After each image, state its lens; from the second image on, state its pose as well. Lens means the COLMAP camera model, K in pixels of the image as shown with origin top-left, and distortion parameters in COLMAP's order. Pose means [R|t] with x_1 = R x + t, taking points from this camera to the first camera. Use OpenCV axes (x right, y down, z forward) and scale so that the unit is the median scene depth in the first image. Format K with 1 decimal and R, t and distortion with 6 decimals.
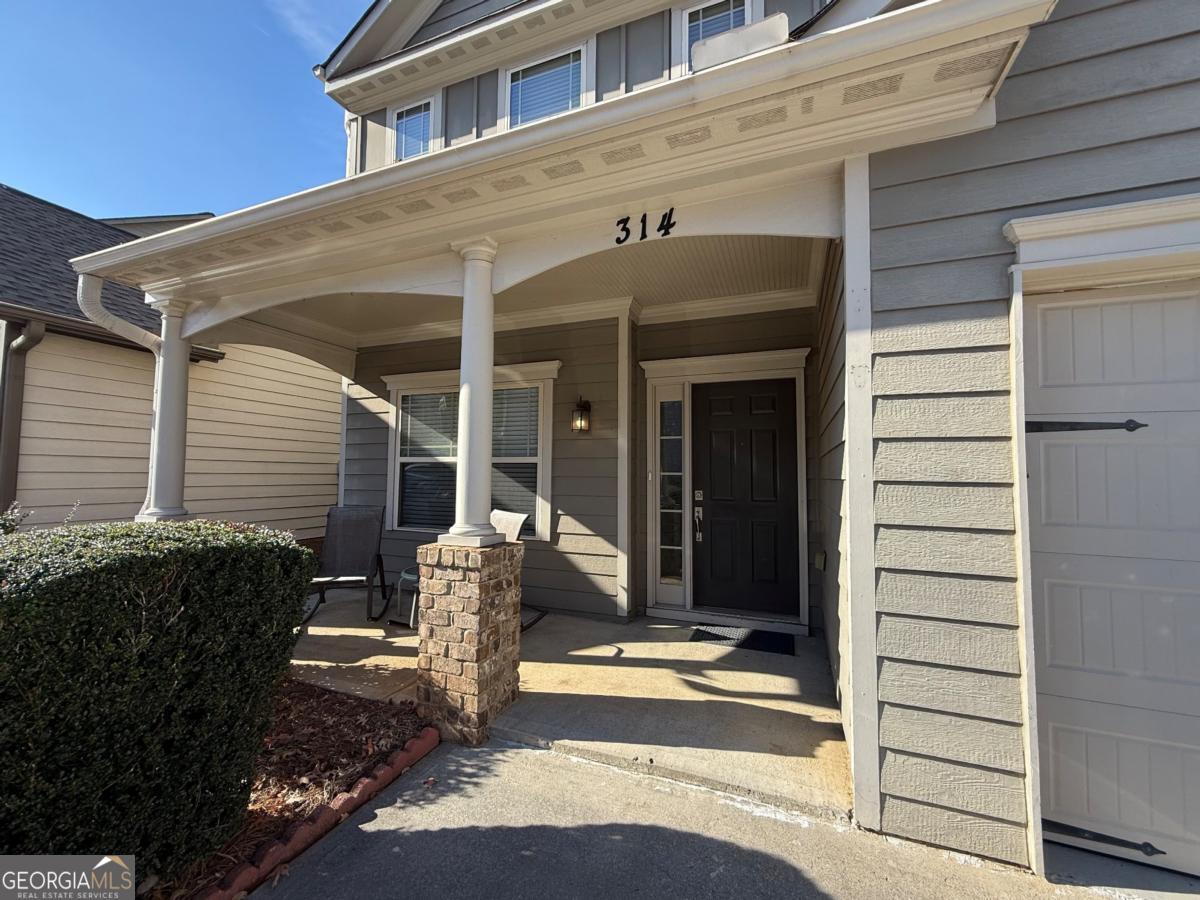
lens RADIAL K [[477.3, 0, 594.9], [0, 477.3, 447.4], [0, 0, 1]] dist [0.007159, -0.000039]
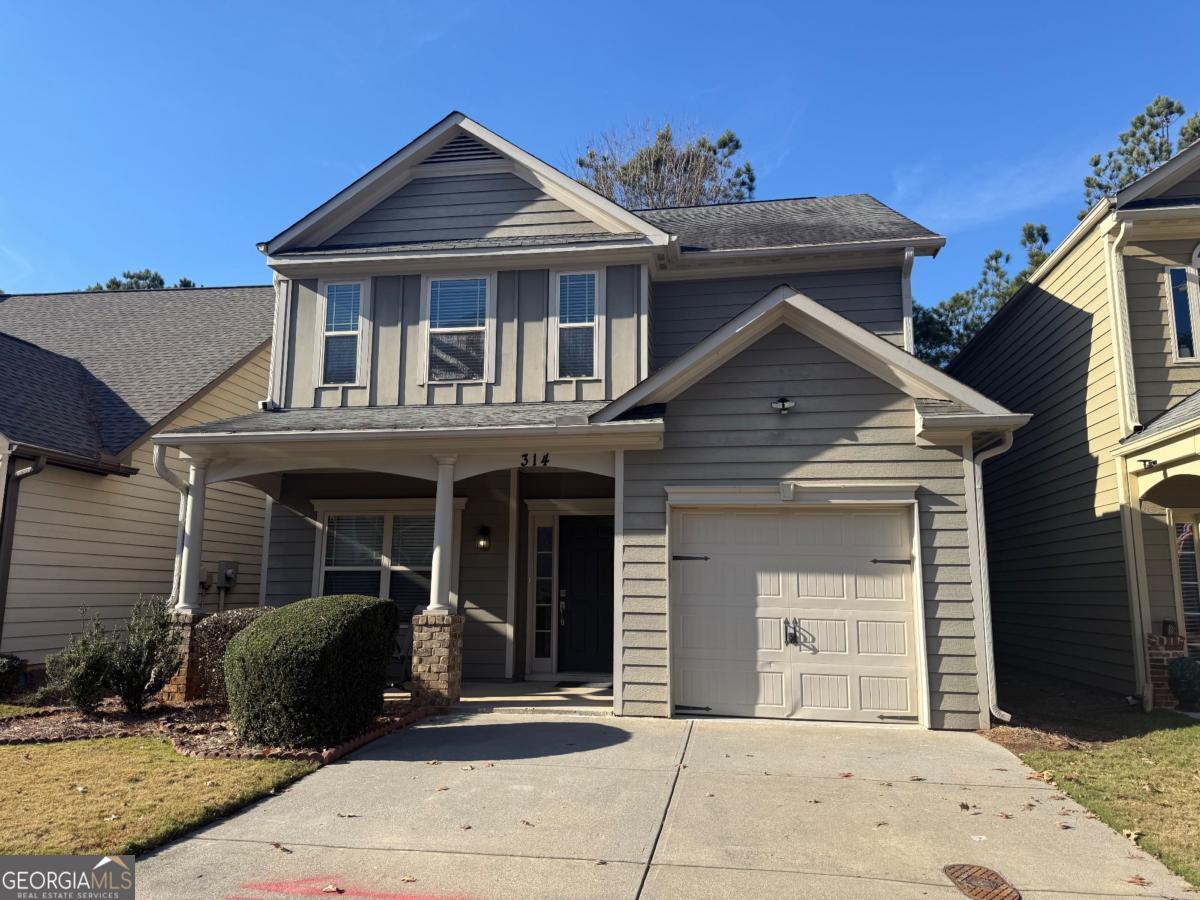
lens RADIAL K [[865.9, 0, 600.0], [0, 865.9, 450.0], [0, 0, 1]] dist [0.149482, -0.261342]
pose [[0.974036, 0.033507, 0.223900, -0.285006], [-0.010650, 0.994673, -0.102527, -0.064444], [-0.226143, 0.097480, 0.969204, -1.670717]]
